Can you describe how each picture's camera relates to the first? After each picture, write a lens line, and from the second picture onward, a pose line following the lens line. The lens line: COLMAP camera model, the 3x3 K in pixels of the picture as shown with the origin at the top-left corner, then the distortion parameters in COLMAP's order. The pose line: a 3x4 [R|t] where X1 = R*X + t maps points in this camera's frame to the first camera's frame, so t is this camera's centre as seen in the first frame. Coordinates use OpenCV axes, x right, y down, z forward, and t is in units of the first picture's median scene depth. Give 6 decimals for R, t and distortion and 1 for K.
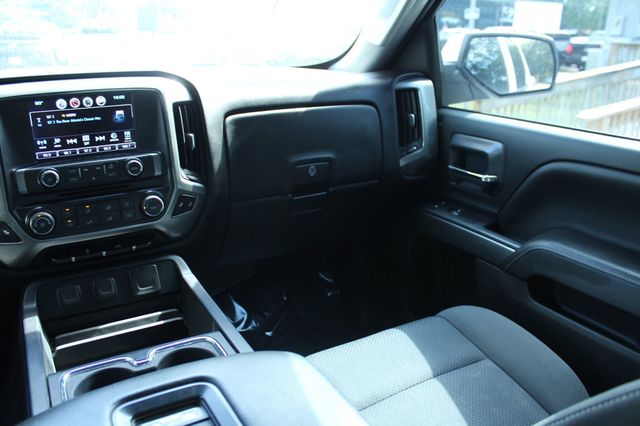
lens RADIAL K [[532.2, 0, 317.7], [0, 532.2, 210.9], [0, 0, 1]] dist [-0.137481, 0.087146]
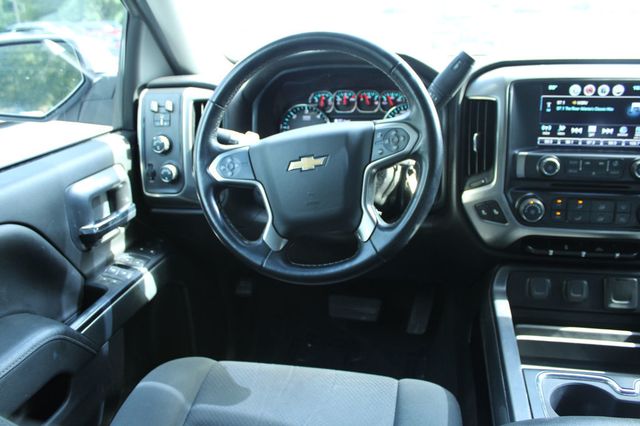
lens RADIAL K [[532.2, 0, 318.0], [0, 532.2, 210.5], [0, 0, 1]] dist [-0.137481, 0.087146]
pose [[0.733744, 0.202293, -0.648612, -0.181960], [-0.179242, 0.978461, 0.102399, -0.003750], [0.655356, 0.041124, 0.754200, -0.010641]]
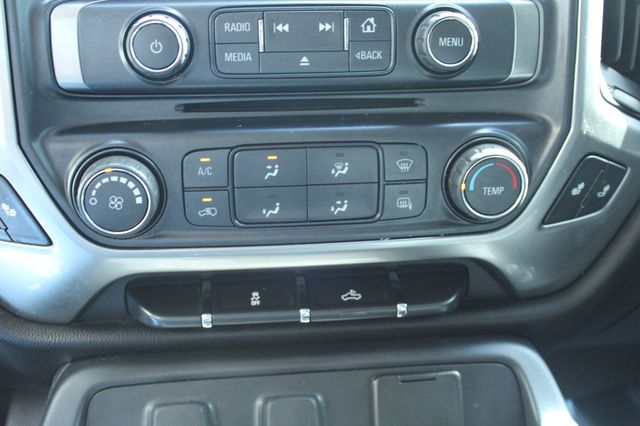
lens RADIAL K [[739.1, 0, 318.0], [0, 739.1, 213.6], [0, 0, 1]] dist [-0.052595, 0.000000]
pose [[0.922000, 0.152182, -0.356030, -0.266657], [-0.128696, 0.987691, 0.088900, -0.017157], [0.365177, -0.036146, 0.930236, 0.621099]]
